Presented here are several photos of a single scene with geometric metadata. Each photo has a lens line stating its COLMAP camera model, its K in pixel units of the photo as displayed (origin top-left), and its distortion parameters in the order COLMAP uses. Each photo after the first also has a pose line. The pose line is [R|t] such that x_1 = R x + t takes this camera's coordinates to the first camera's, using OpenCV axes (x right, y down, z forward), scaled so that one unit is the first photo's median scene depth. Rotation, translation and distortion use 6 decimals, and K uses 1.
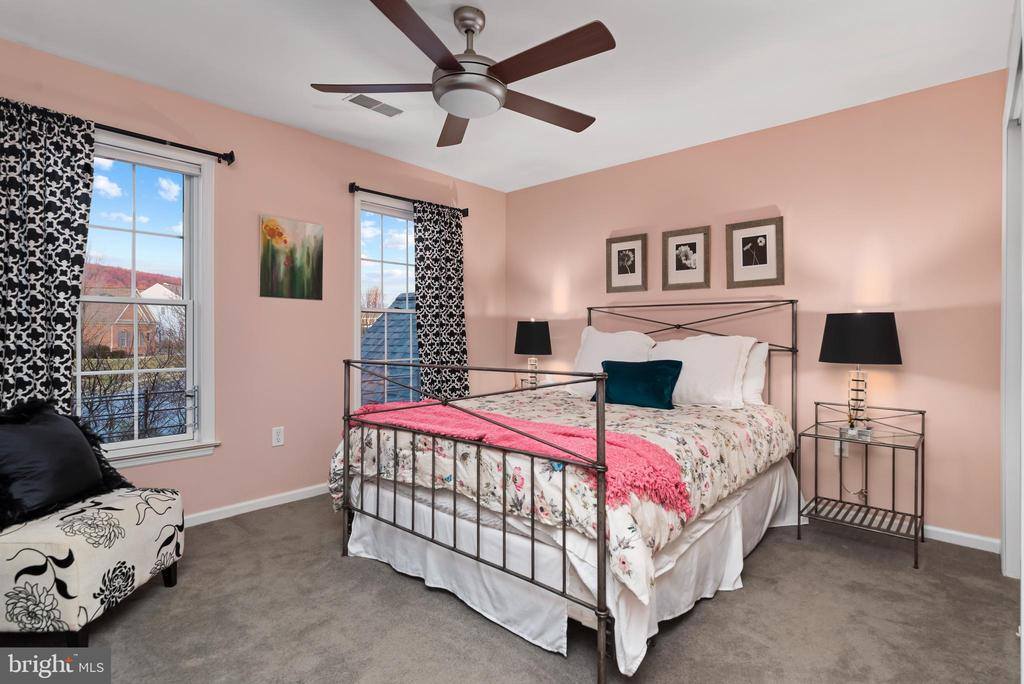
lens RADIAL K [[507.6, 0, 539.1], [0, 507.6, 337.8], [0, 0, 1]] dist [0.001588, -0.000003]
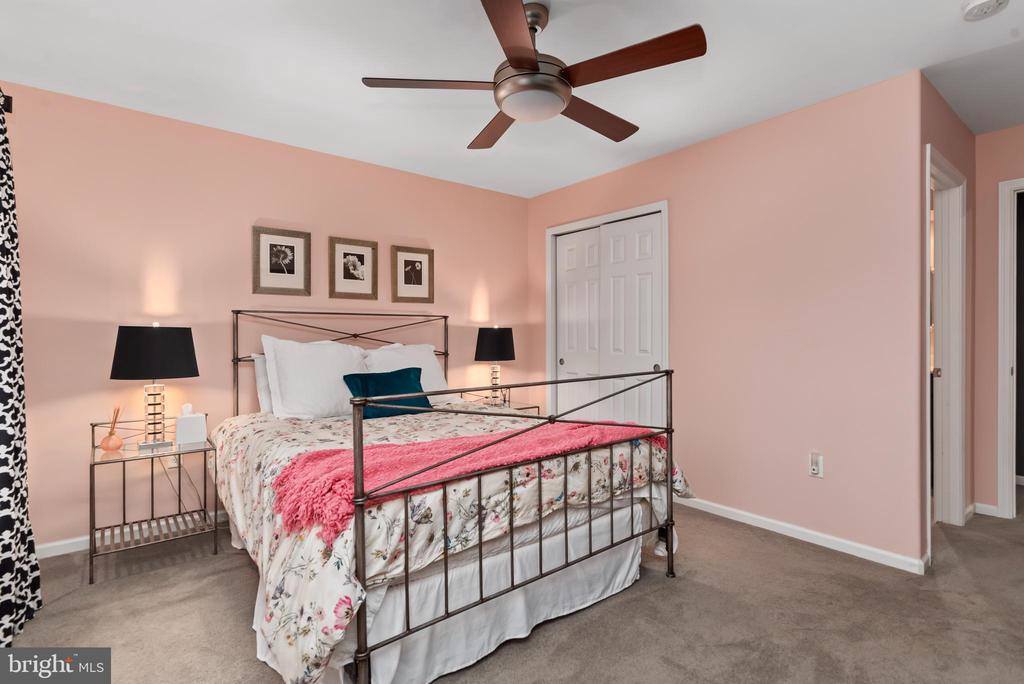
lens RADIAL K [[507.6, 0, 514.2], [0, 507.6, 335.6], [0, 0, 1]] dist [0.001588, -0.000003]
pose [[0.178844, -0.002056, 0.983875, -0.751338], [0.014317, 0.999897, -0.000513, -0.021199], [-0.983773, 0.014178, 0.178855, 0.593826]]
